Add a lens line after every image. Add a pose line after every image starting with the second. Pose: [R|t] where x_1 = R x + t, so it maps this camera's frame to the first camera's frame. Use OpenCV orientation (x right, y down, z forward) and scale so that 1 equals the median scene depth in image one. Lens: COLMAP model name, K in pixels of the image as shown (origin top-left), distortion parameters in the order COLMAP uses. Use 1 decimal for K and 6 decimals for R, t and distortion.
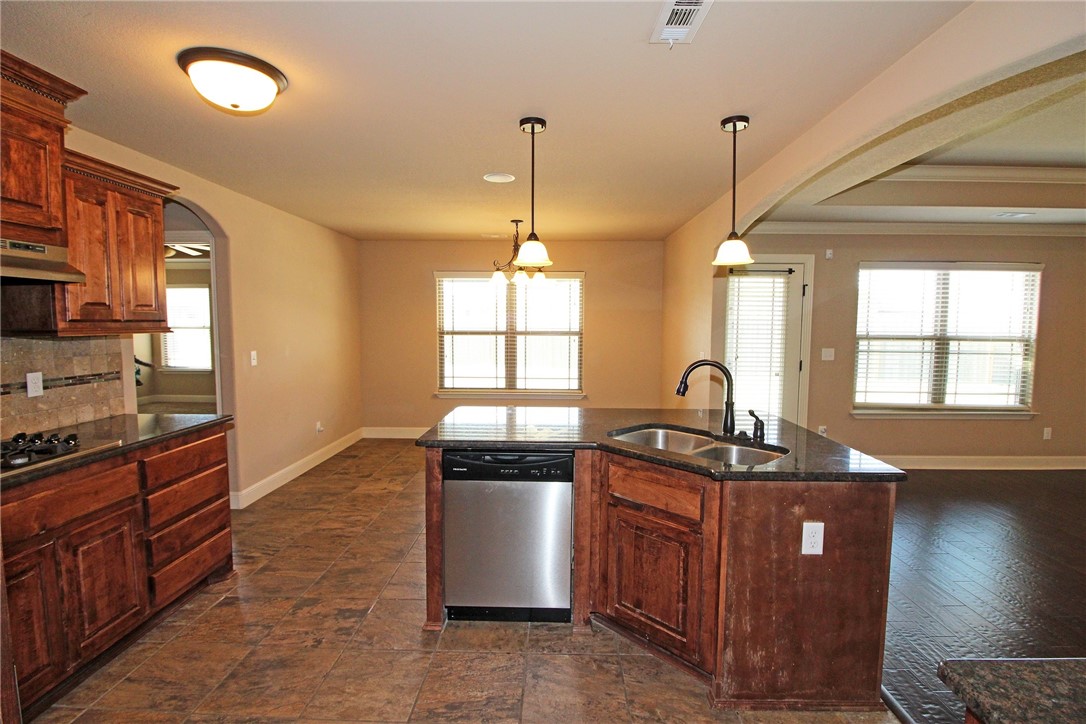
lens RADIAL K [[504.7, 0, 539.0], [0, 504.7, 353.5], [0, 0, 1]] dist [-0.001818, -0.005550]
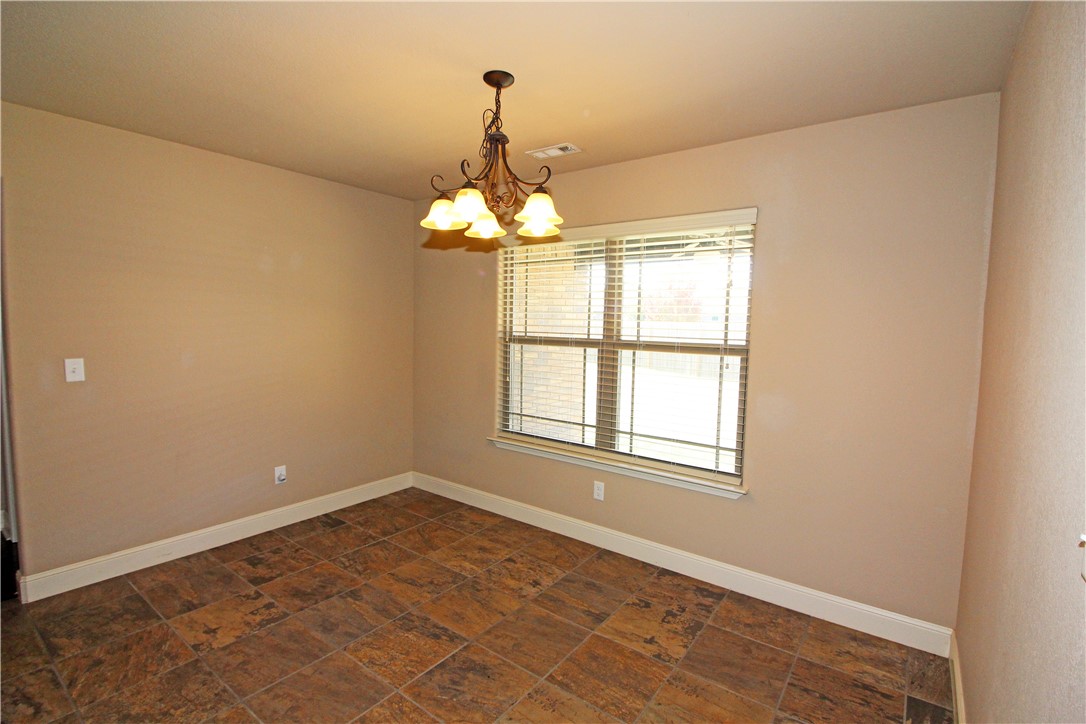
lens RADIAL K [[504.7, 0, 538.6], [0, 504.7, 357.9], [0, 0, 1]] dist [-0.001818, -0.005550]
pose [[0.819428, 0.048830, -0.571099, 0.183315], [-0.051343, 0.998612, 0.011714, -0.028545], [0.570879, 0.019723, 0.820798, 0.528974]]
